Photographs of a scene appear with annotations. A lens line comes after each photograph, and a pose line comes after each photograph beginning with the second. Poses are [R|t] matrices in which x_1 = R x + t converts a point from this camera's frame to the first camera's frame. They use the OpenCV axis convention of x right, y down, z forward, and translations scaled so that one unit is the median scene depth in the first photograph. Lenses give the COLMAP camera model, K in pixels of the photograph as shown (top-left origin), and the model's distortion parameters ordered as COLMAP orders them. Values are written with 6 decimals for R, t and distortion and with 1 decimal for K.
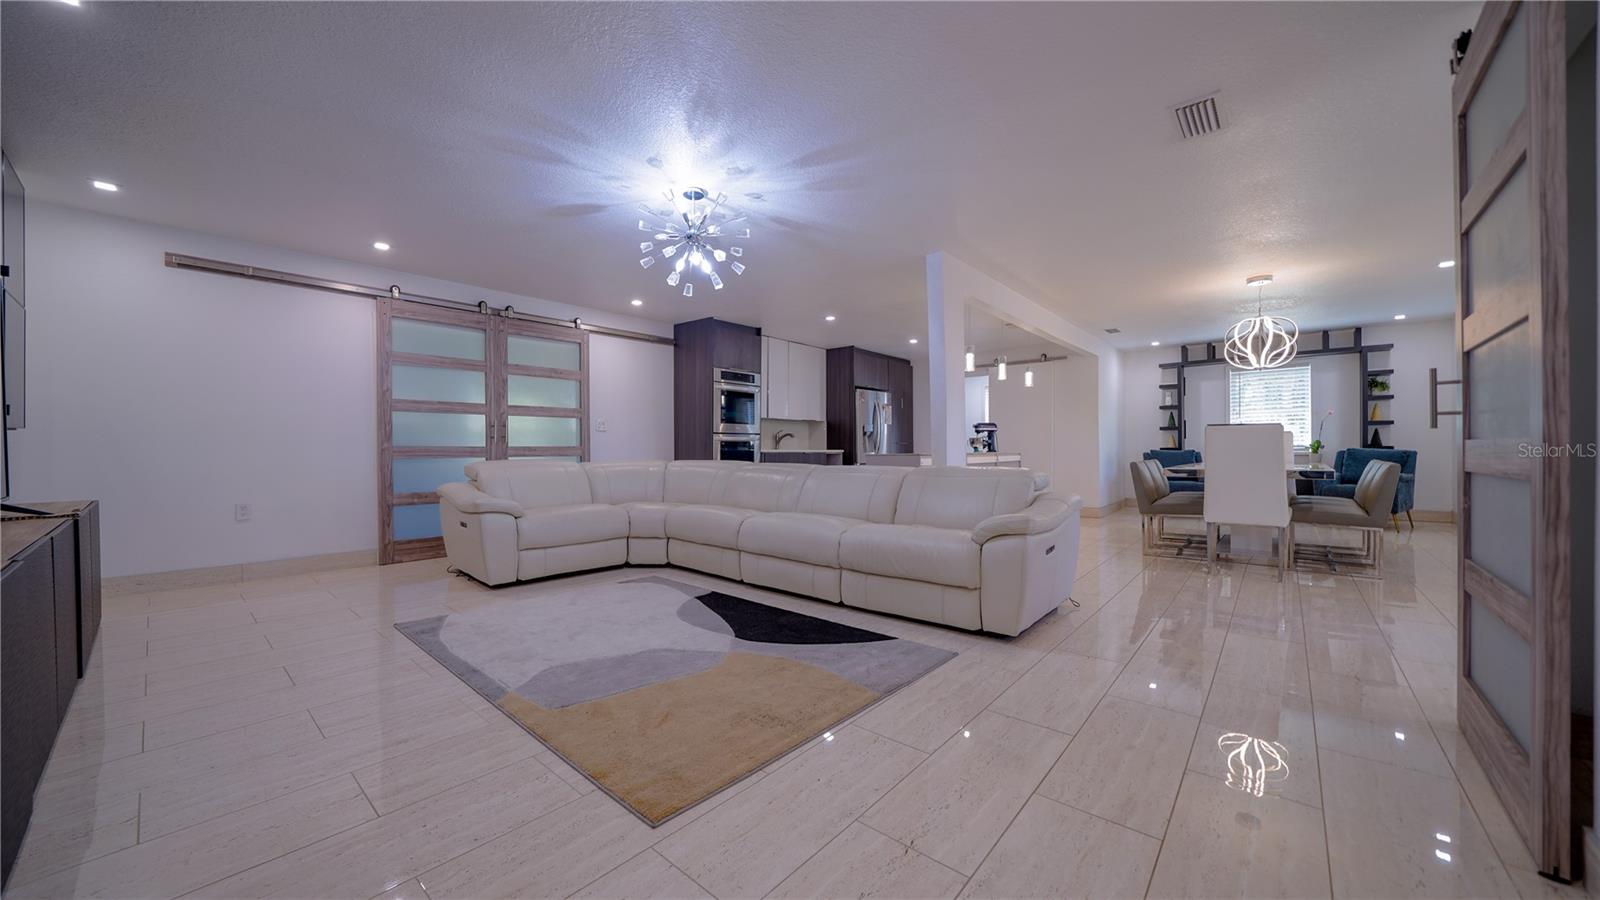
lens RADIAL K [[565.9, 0, 800.0], [0, 565.9, 450.0], [0, 0, 1]] dist [-0.029104, 0.005075]
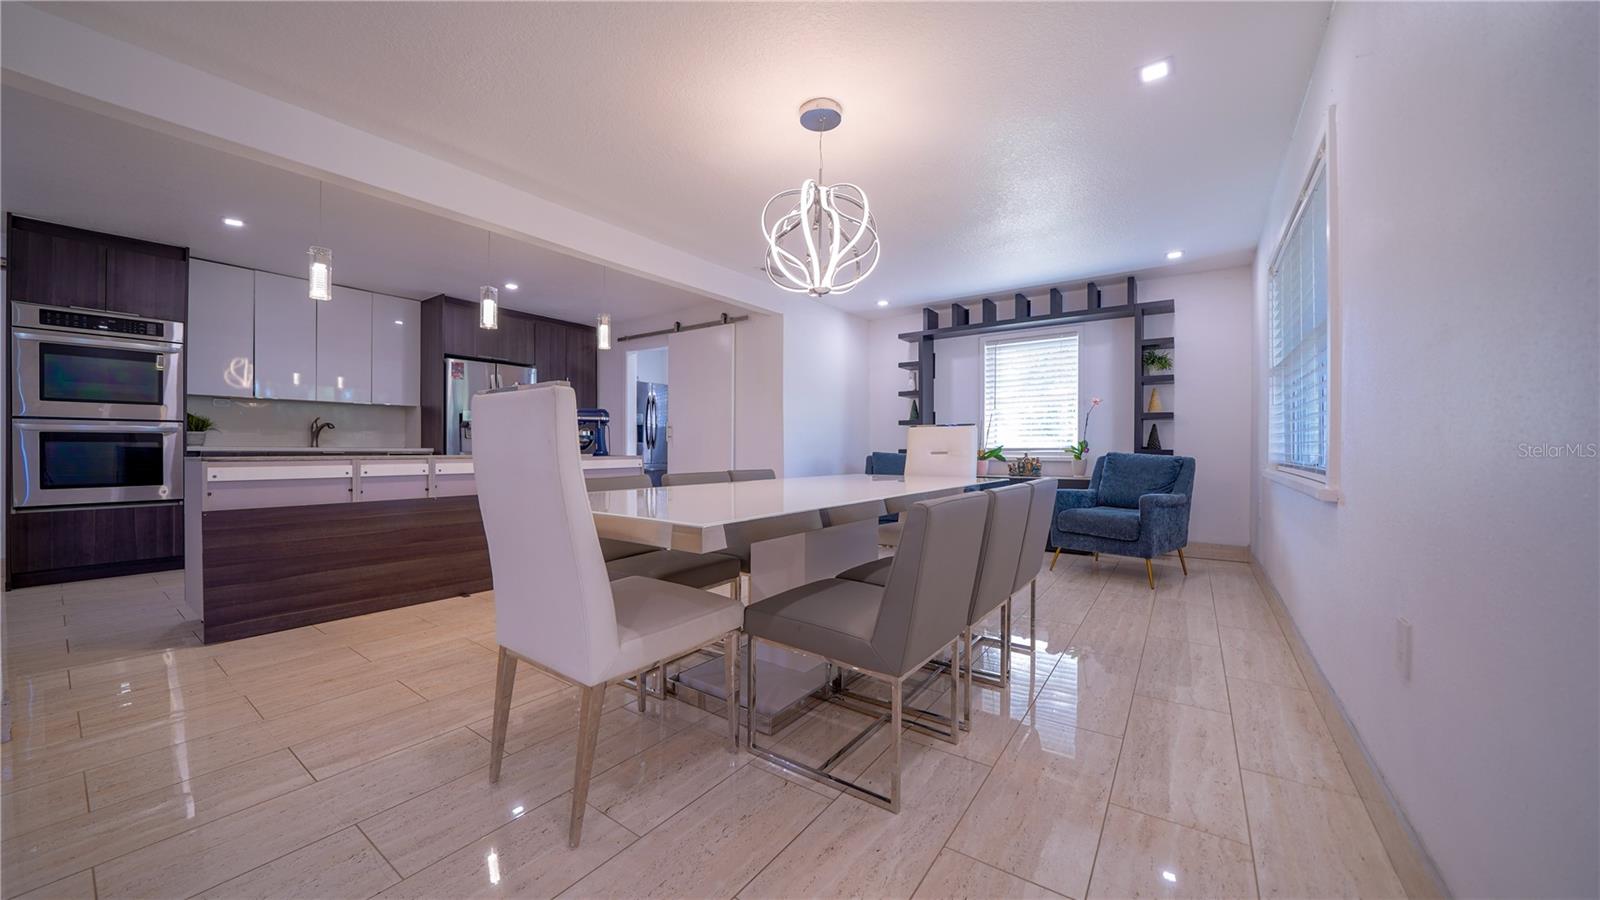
lens RADIAL K [[565.9, 0, 800.0], [0, 565.9, 450.0], [0, 0, 1]] dist [-0.029104, 0.005075]
pose [[0.995123, 0.009114, 0.098220, 0.539671], [-0.009291, 0.999956, 0.001340, -0.004372], [-0.098203, -0.002246, 0.995164, 0.352245]]
